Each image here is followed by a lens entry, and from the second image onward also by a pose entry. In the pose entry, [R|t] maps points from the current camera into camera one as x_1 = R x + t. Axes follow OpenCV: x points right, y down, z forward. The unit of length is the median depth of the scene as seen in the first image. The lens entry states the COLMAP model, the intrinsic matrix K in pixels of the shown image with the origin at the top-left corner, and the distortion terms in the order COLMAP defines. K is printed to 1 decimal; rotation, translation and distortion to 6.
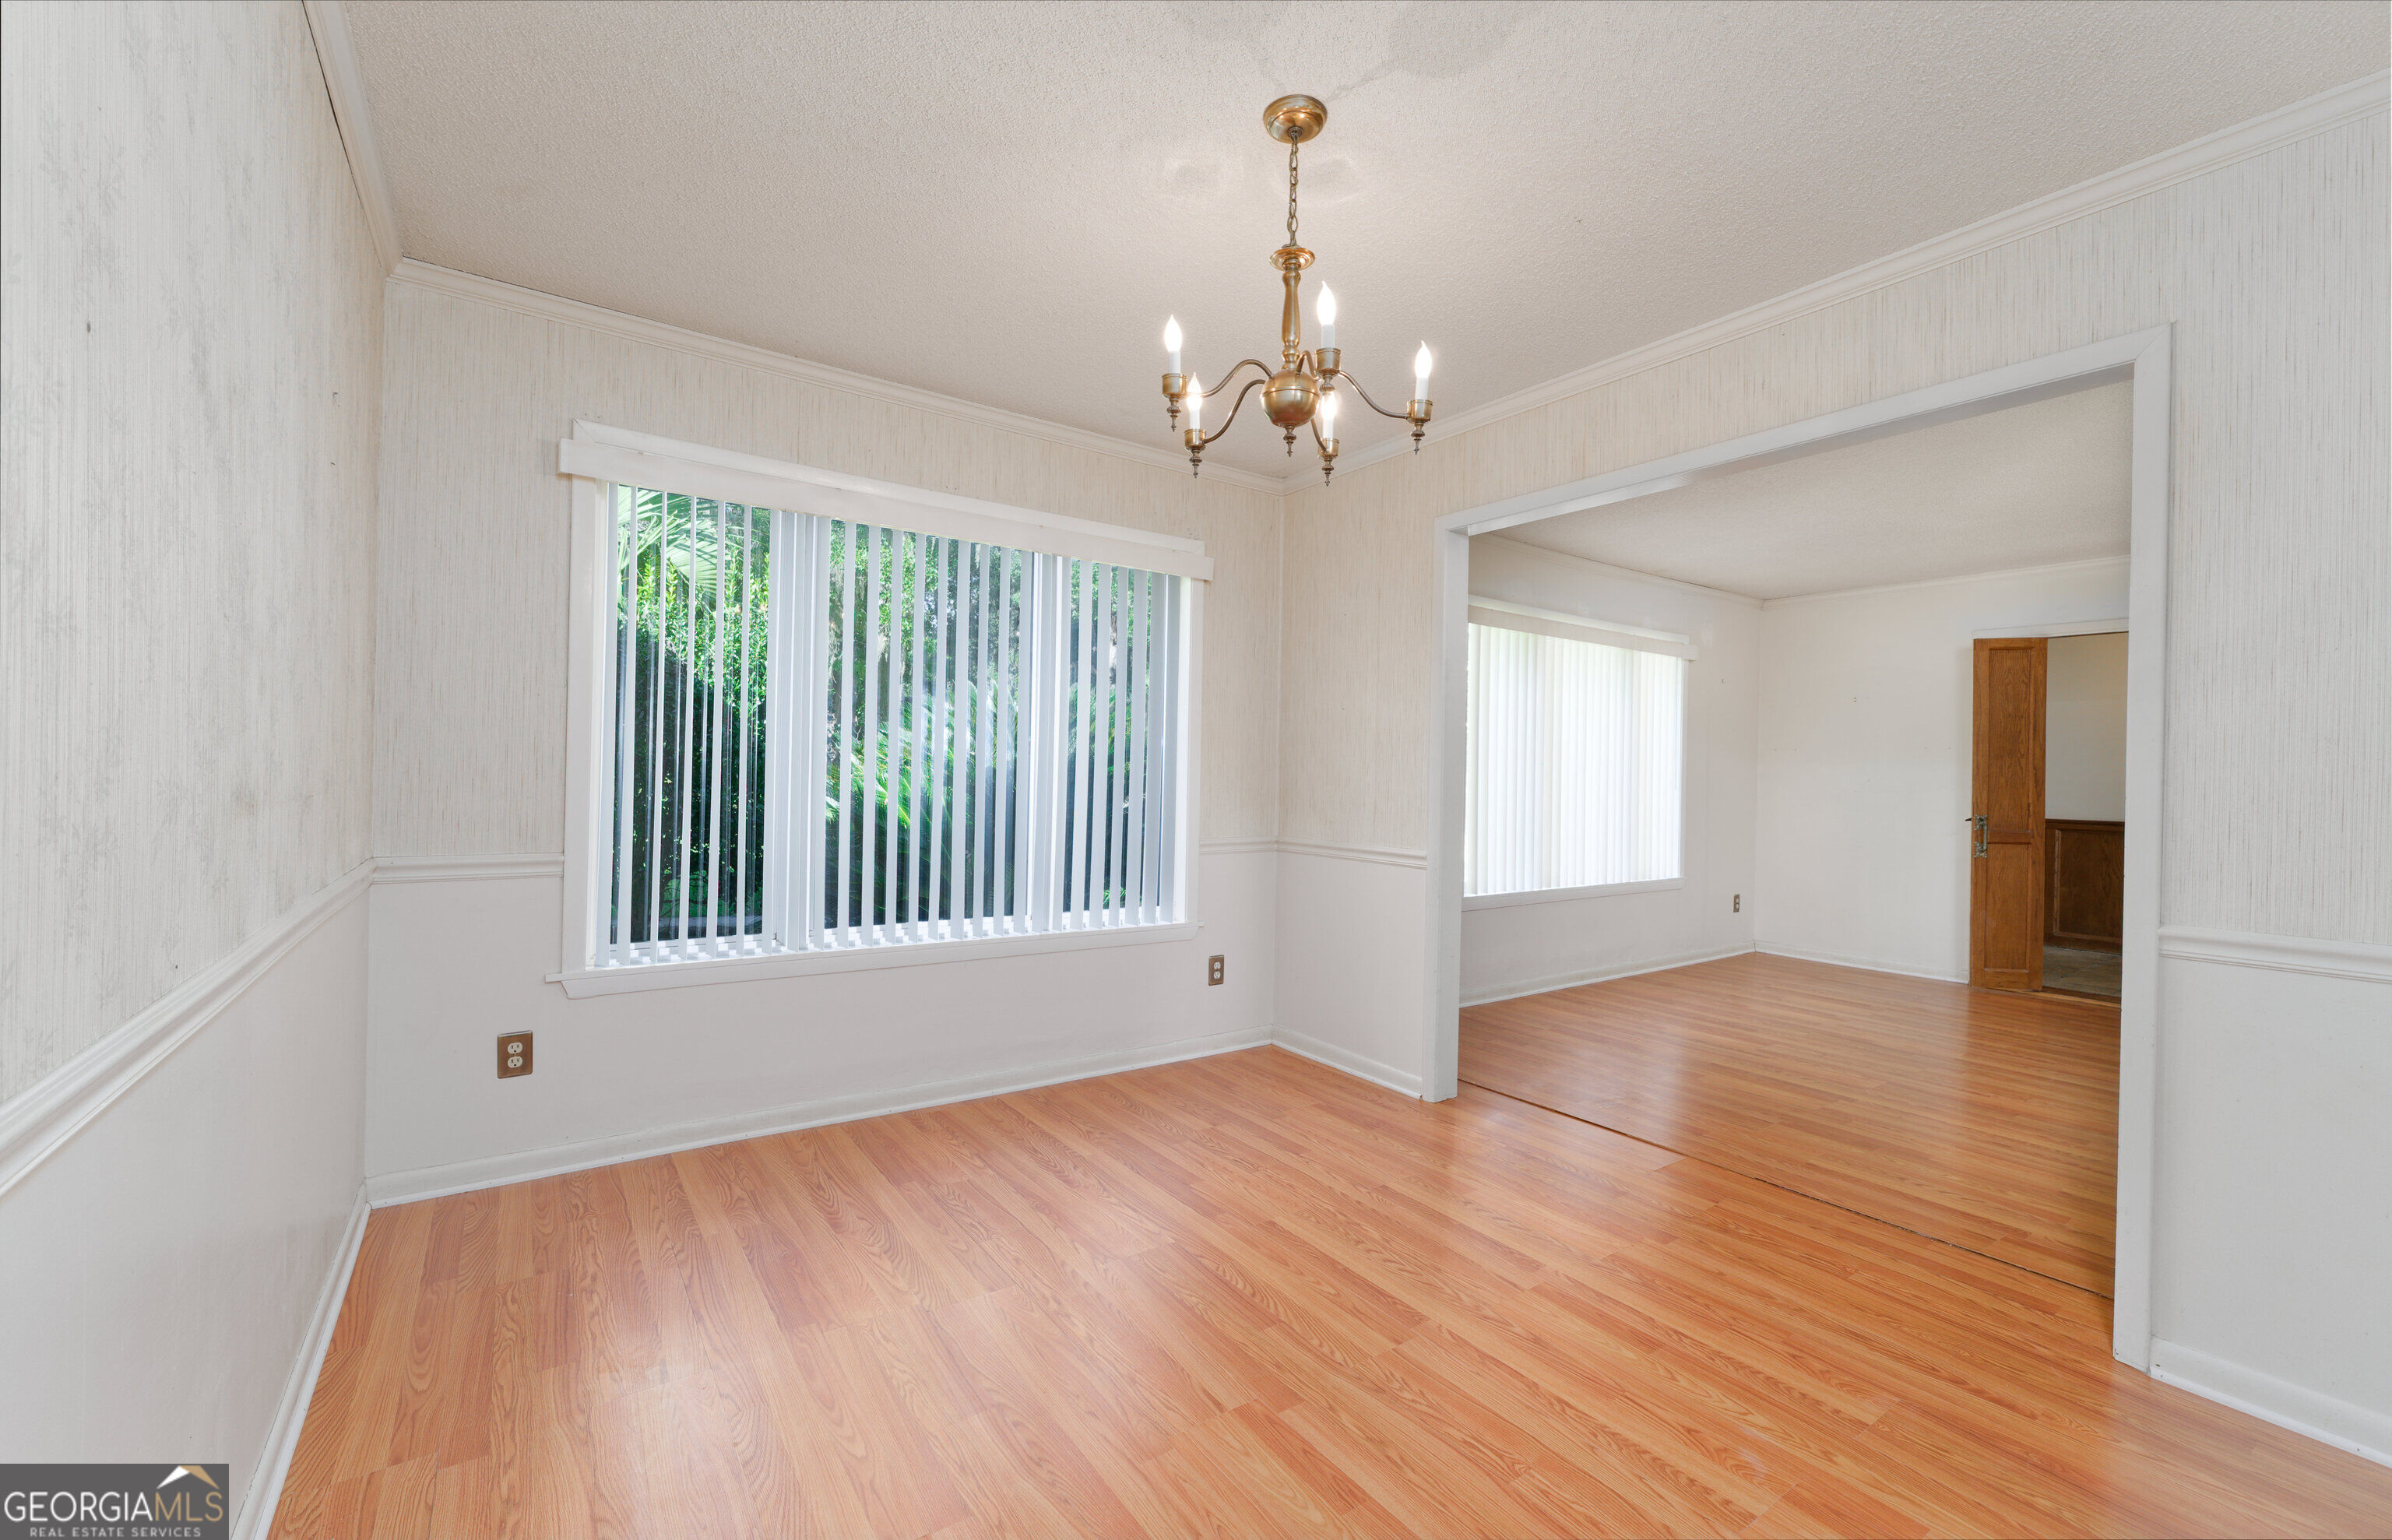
lens RADIAL K [[1000.1, 0, 1190.5], [0, 1000.1, 770.6], [0, 0, 1]] dist [0.001670, 0.000321]
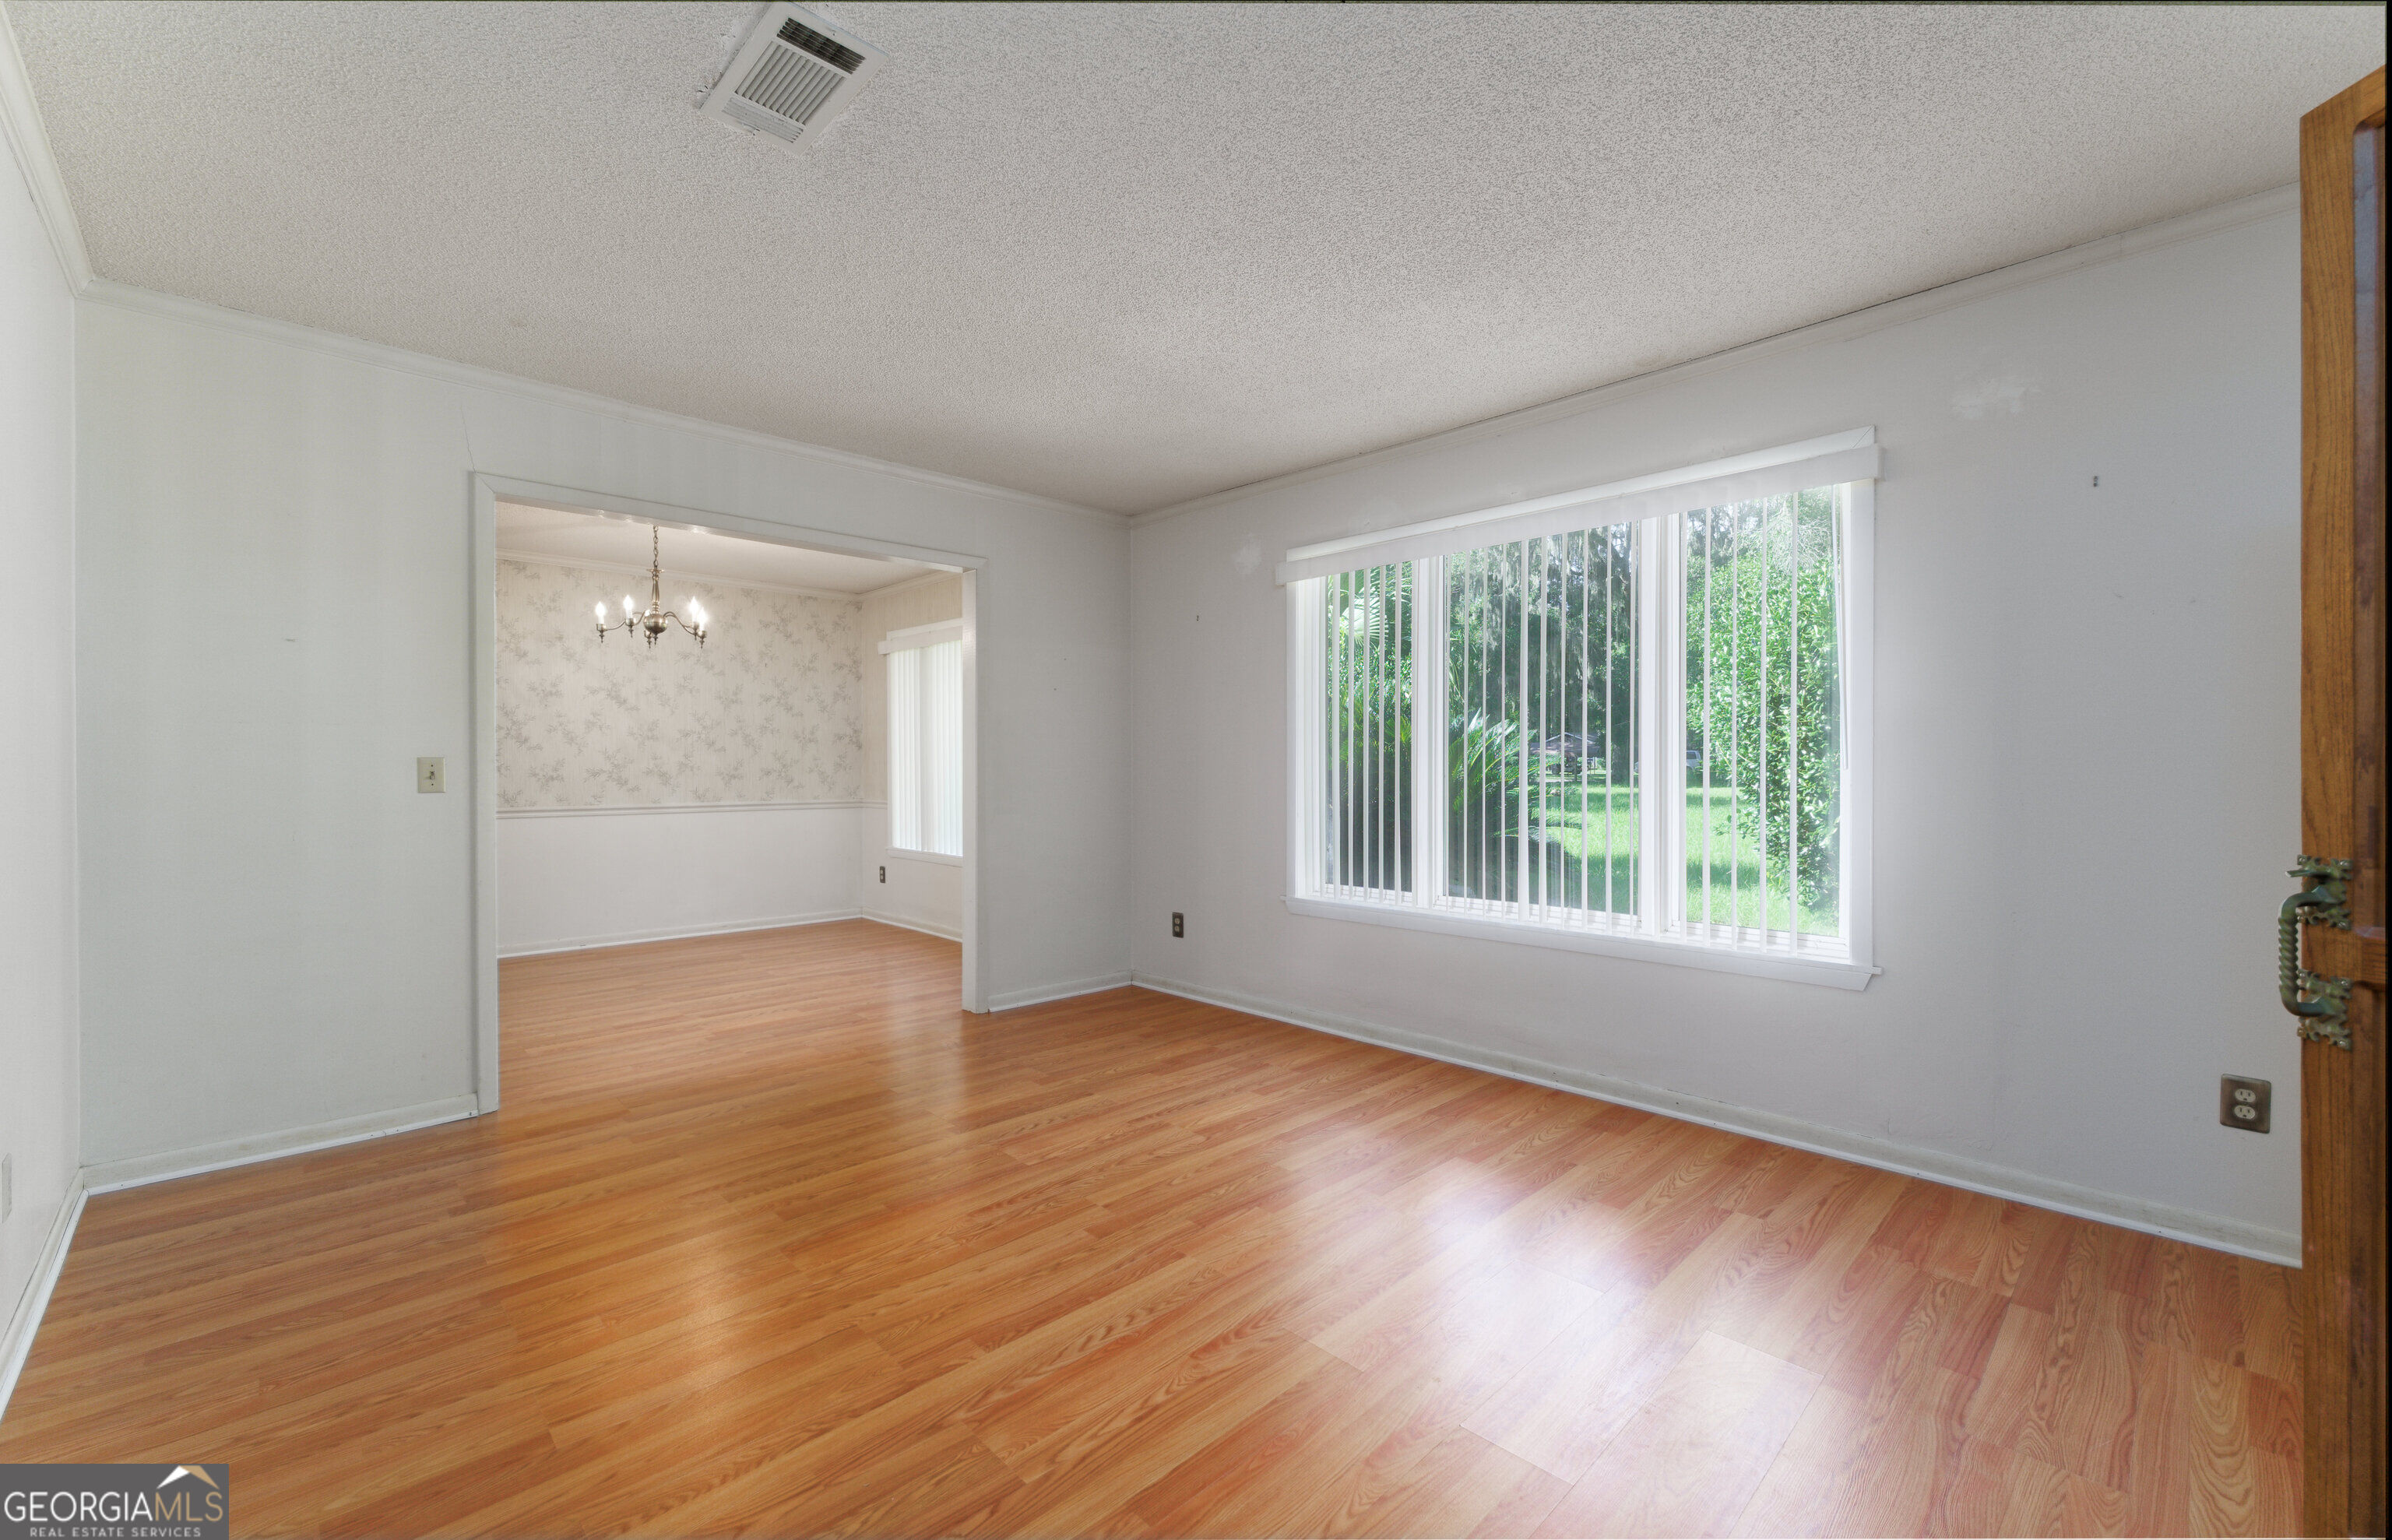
lens RADIAL K [[967.3, 0, 1199.7], [0, 967.3, 778.5], [0, 0, 1]] dist [-0.001034, 0.000830]
pose [[0.160123, -0.002930, -0.987093, 2.621449], [0.013507, 0.999908, -0.000777, 0.052613], [0.987005, -0.013208, 0.160148, 1.868125]]
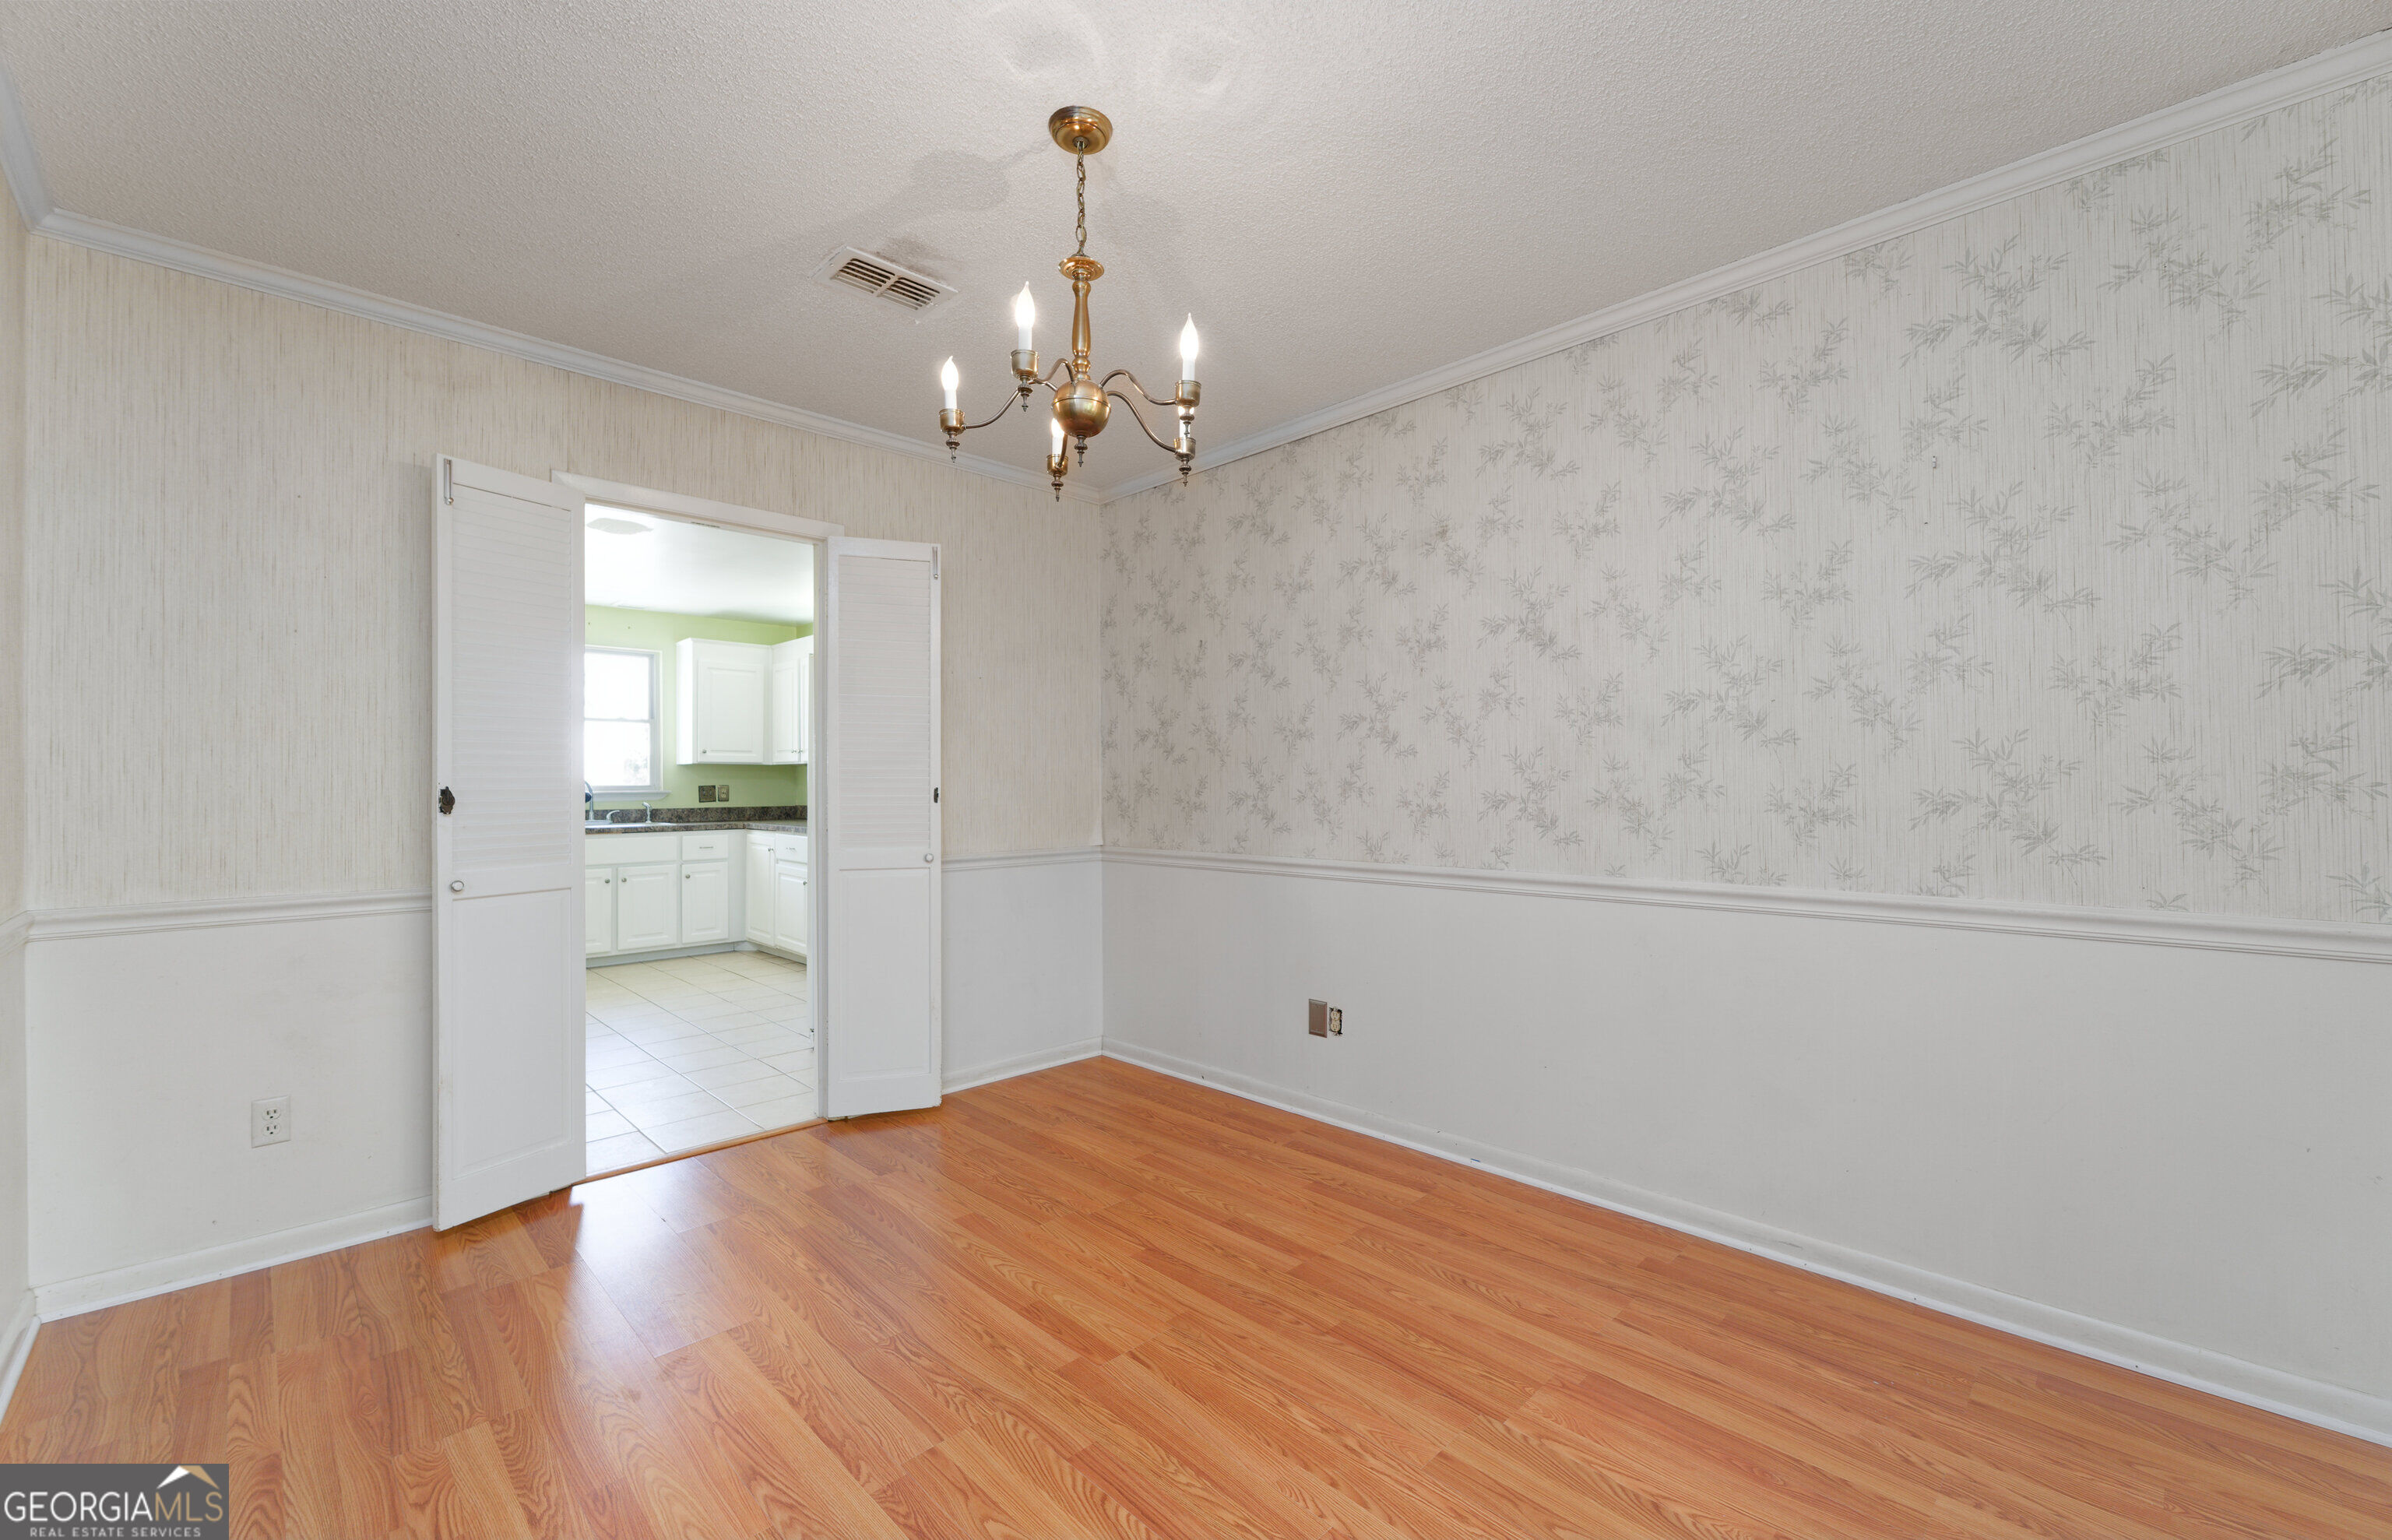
lens RADIAL K [[967.3, 0, 1199.7], [0, 967.3, 778.5], [0, 0, 1]] dist [-0.001034, 0.000830]
pose [[-0.985430, -0.017994, -0.169127, 0.129671], [-0.013551, 0.999533, -0.027389, 0.020557], [0.169541, -0.024698, -0.985214, 1.815985]]
